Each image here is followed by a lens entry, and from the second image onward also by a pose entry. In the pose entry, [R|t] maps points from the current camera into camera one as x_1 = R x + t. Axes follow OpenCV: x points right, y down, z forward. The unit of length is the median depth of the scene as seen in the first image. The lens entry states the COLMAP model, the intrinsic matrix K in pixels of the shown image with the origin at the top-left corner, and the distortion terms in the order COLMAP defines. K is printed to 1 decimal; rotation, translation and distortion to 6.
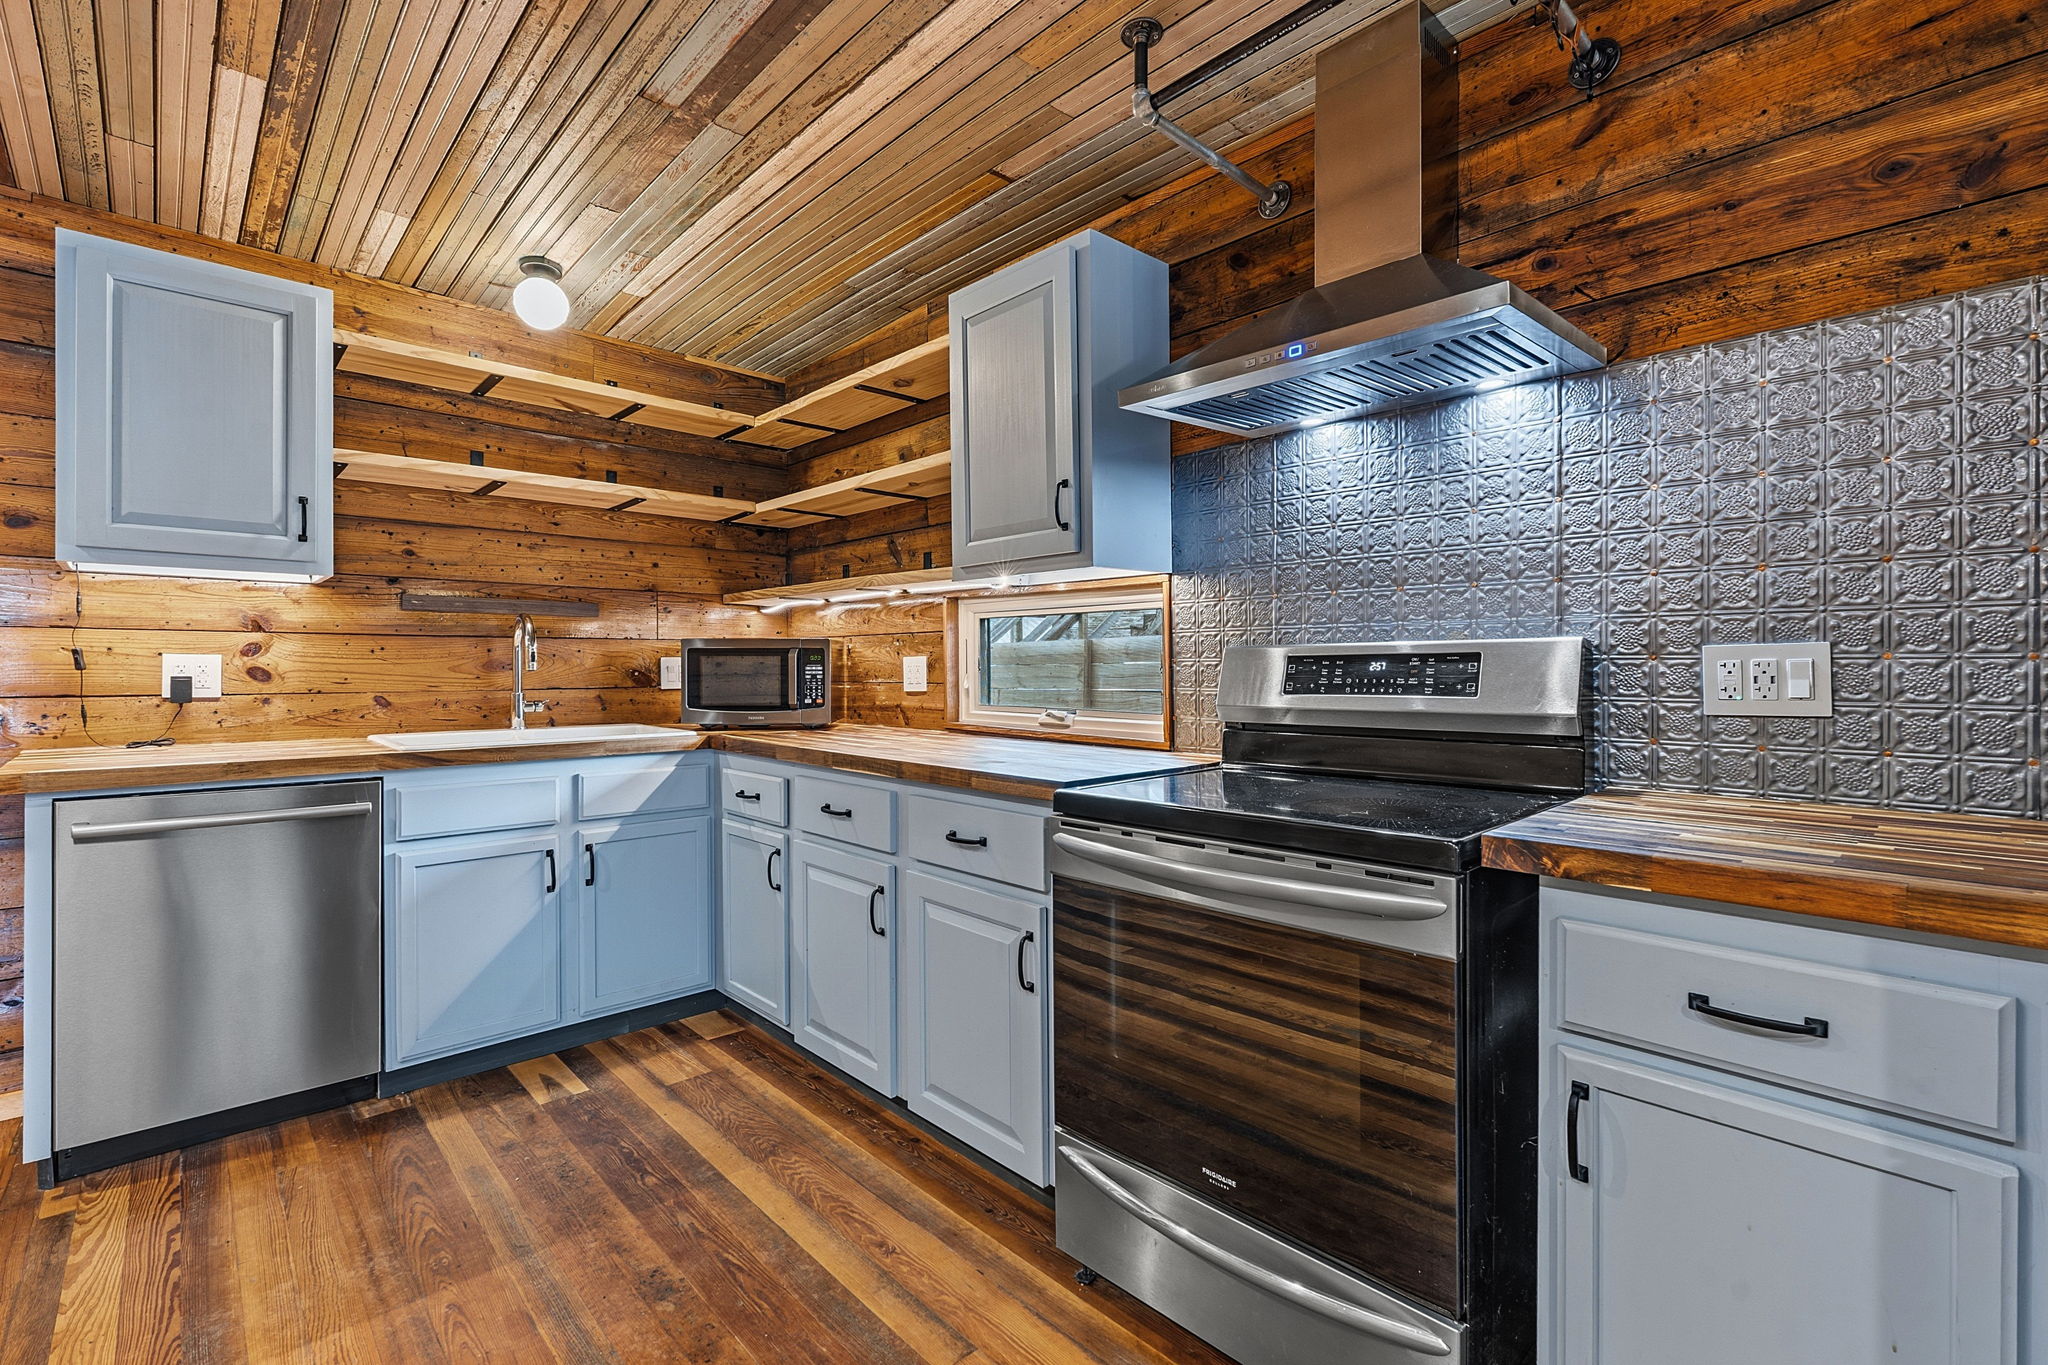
lens RADIAL K [[906.7, 0, 1024.1], [0, 906.7, 669.5], [0, 0, 1]] dist [-0.007006, 0.000116]
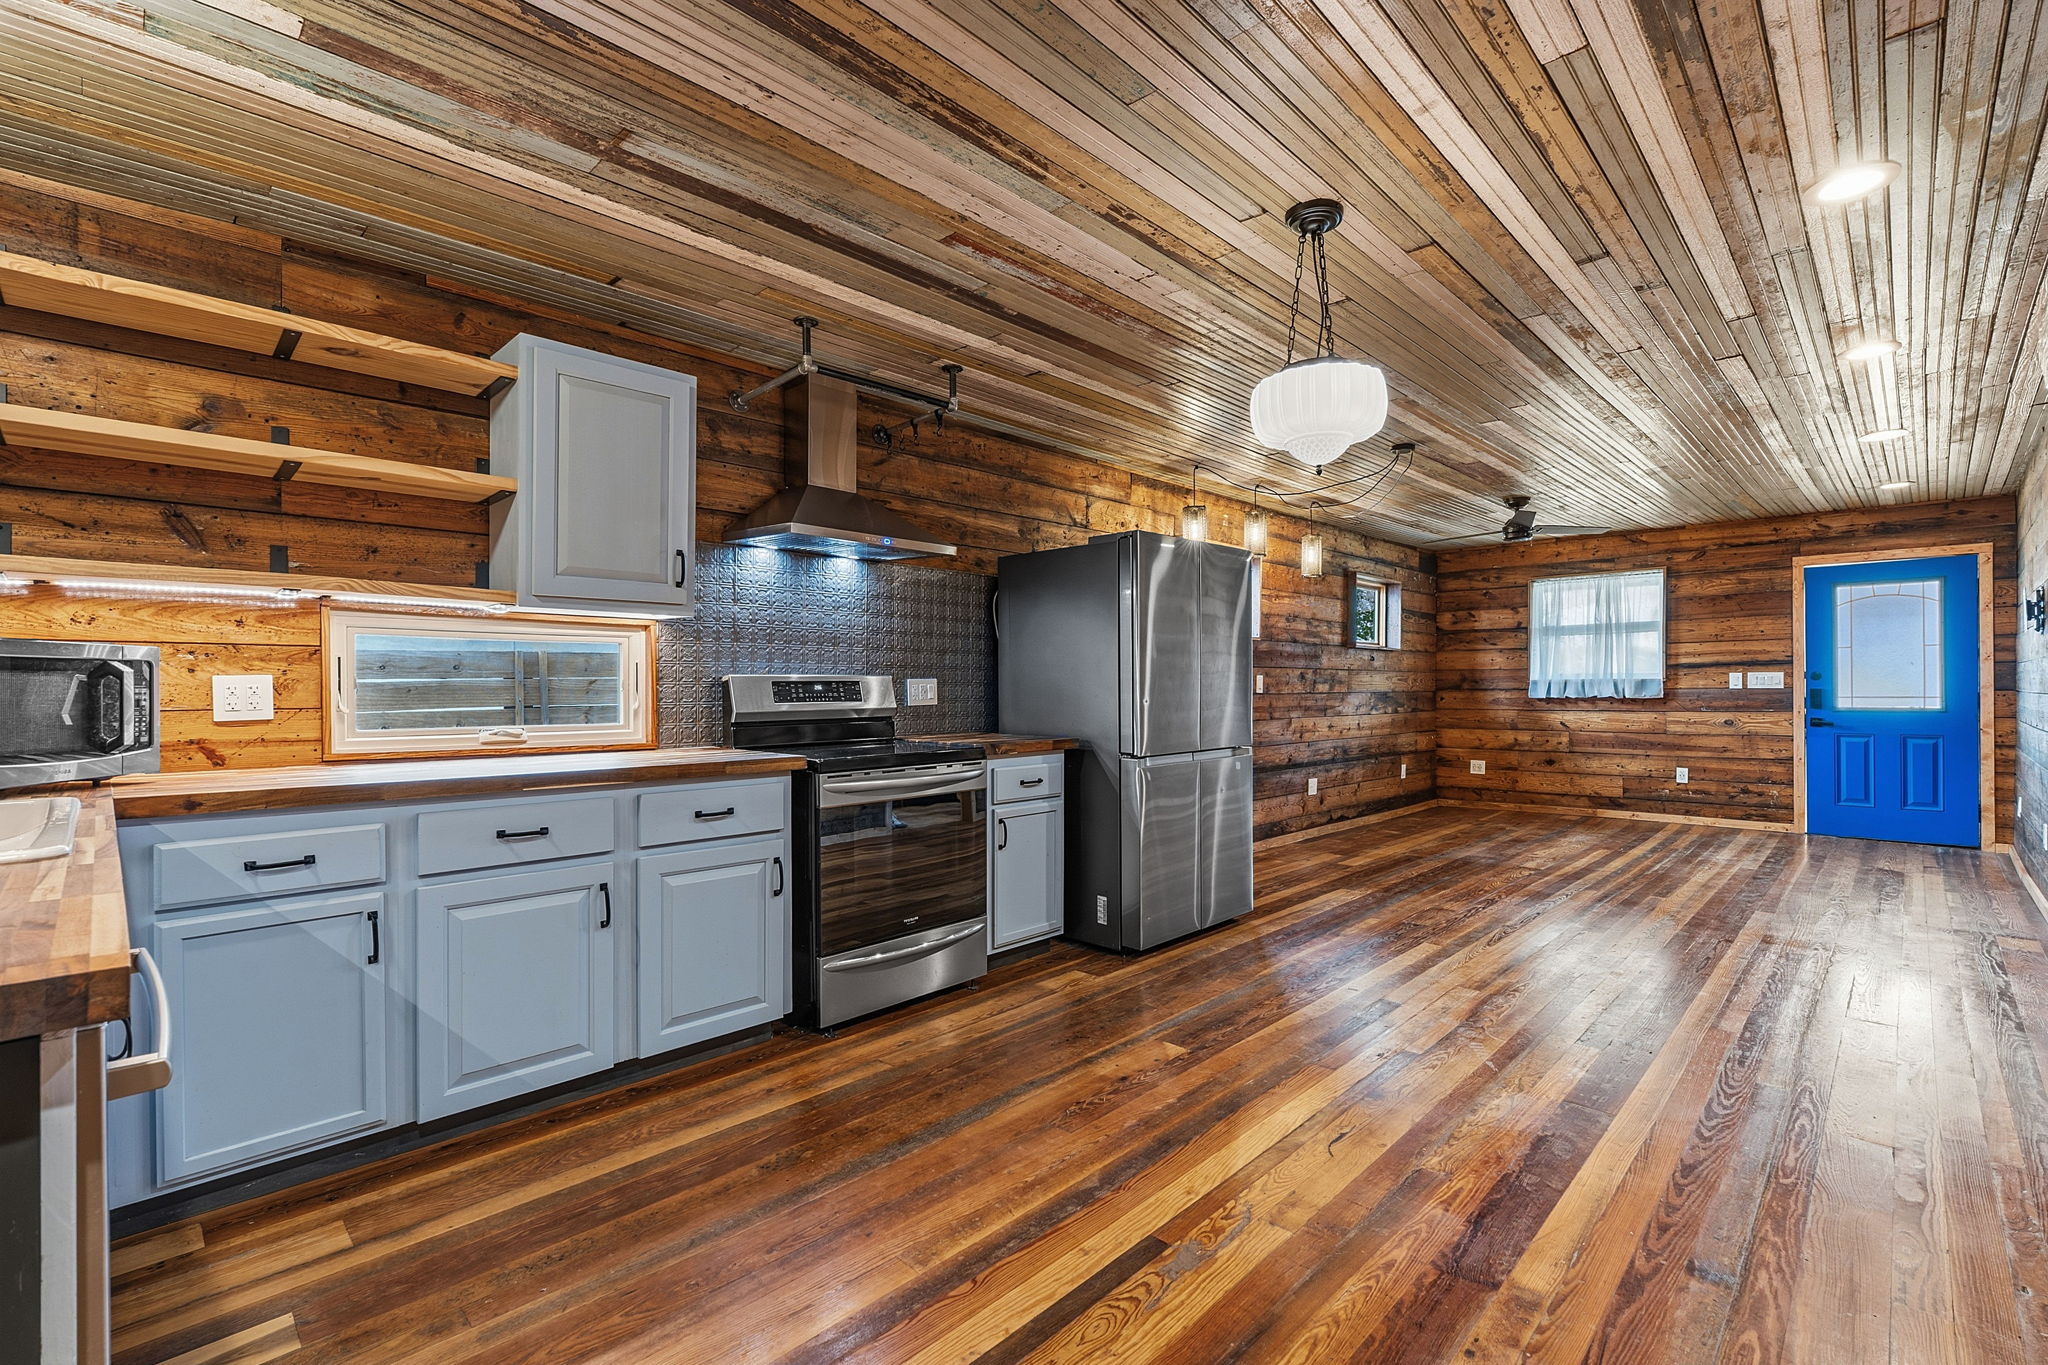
lens RADIAL K [[900.7, 0, 1028.9], [0, 900.7, 675.8], [0, 0, 1]] dist [-0.008216, 0.000561]
pose [[-0.038574, 0.013488, 0.999165, -1.103506], [0.005321, 0.999897, -0.013293, 0.000072], [-0.999242, 0.004804, -0.038642, 0.442239]]
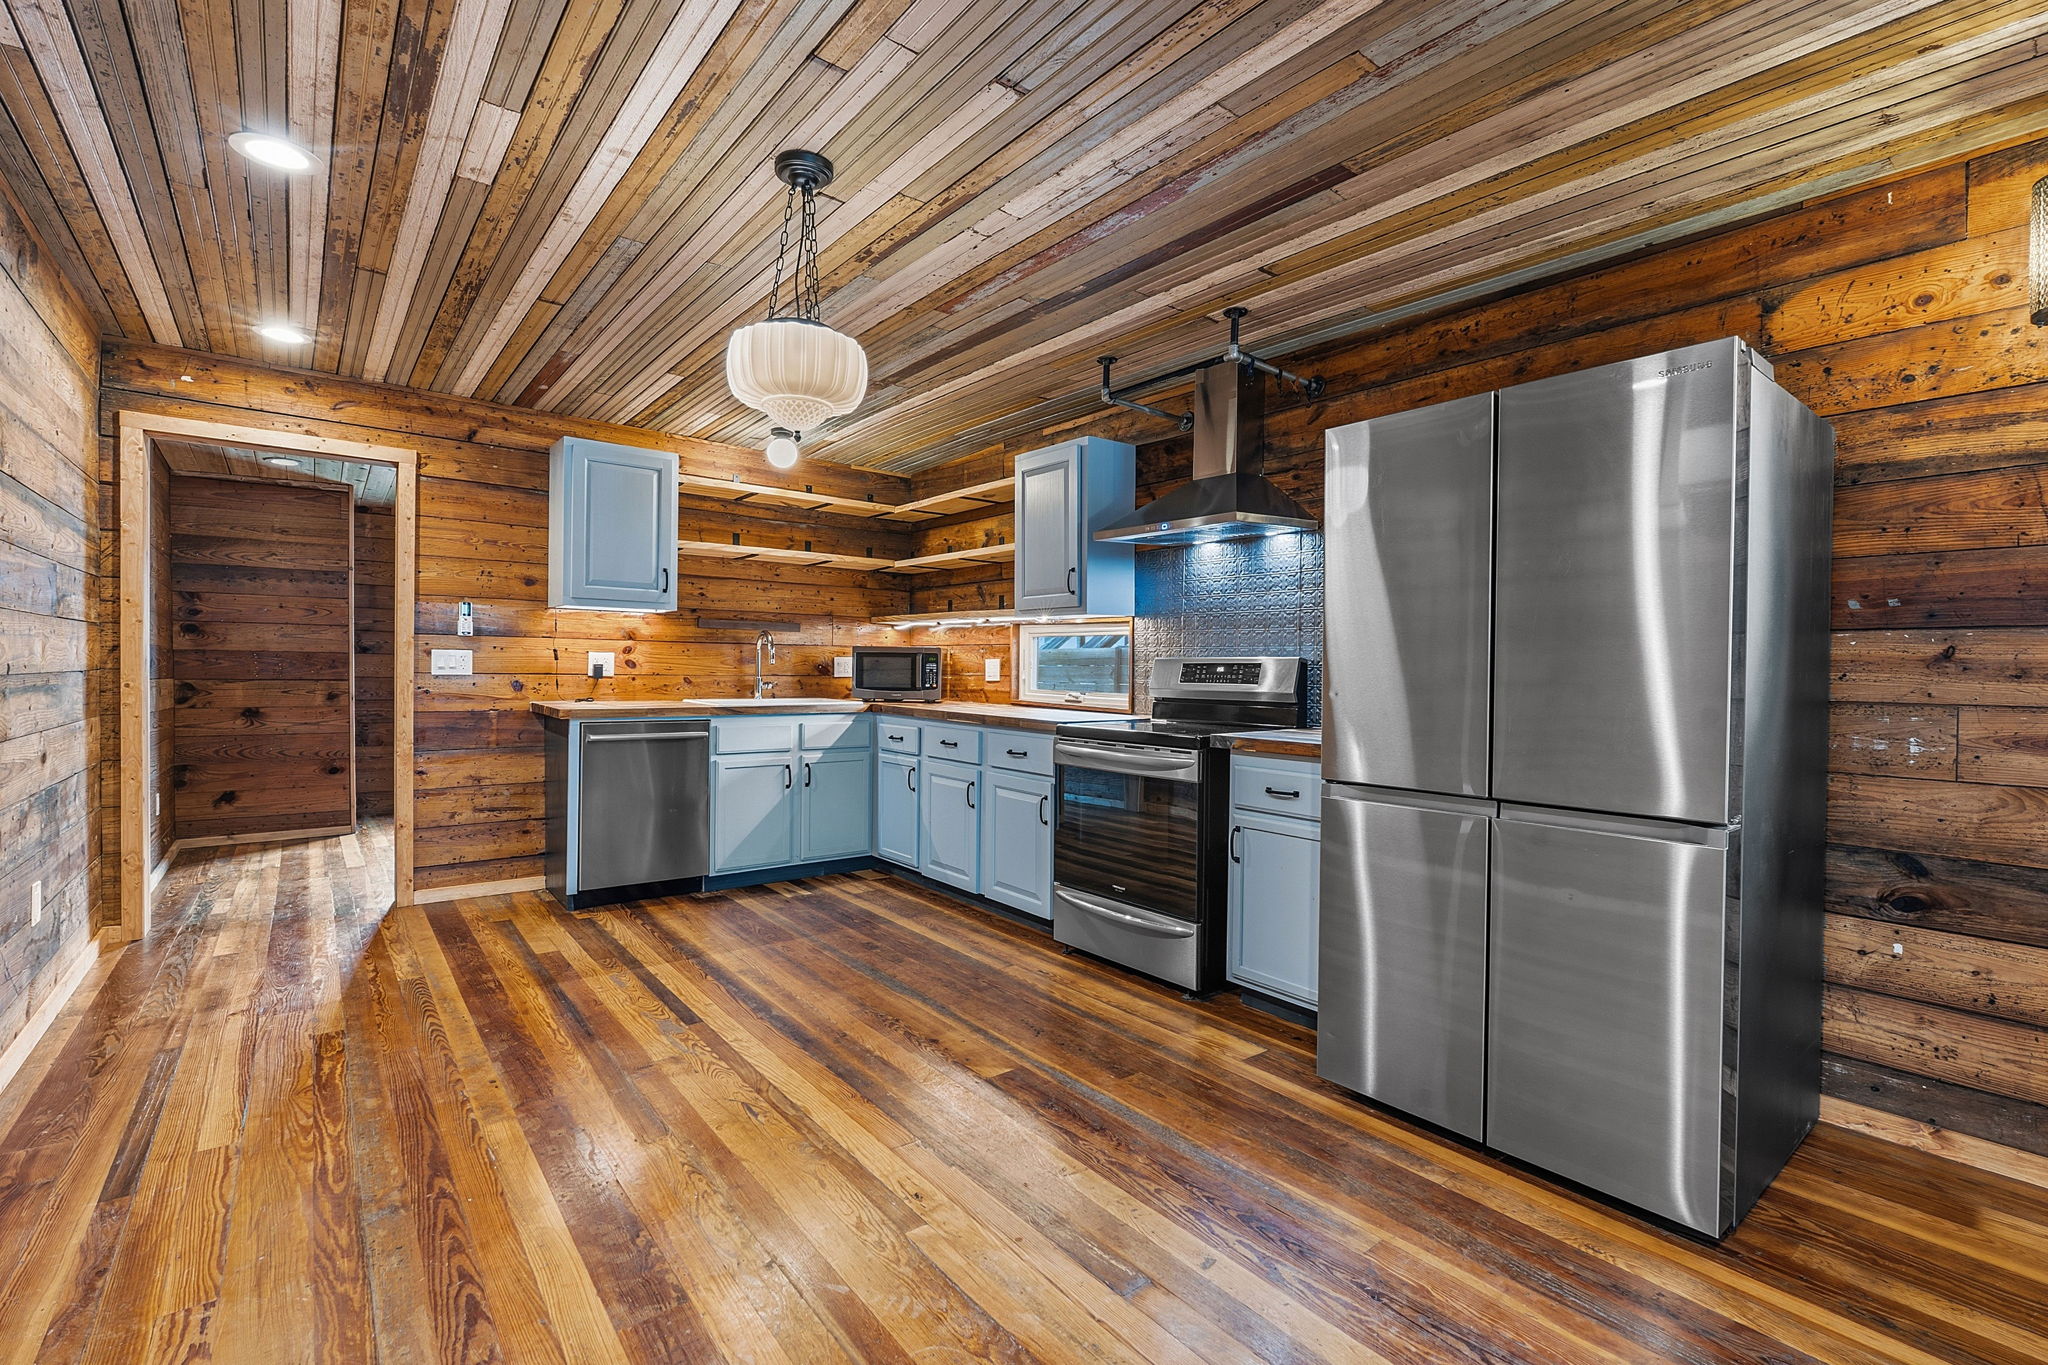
lens RADIAL K [[906.7, 0, 1024.1], [0, 906.7, 669.5], [0, 0, 1]] dist [-0.007006, 0.000116]
pose [[0.996212, 0.016759, -0.085329, 0.090171], [-0.016741, 0.999859, 0.000930, 0.001879], [0.085332, 0.000502, 0.996352, -0.743540]]
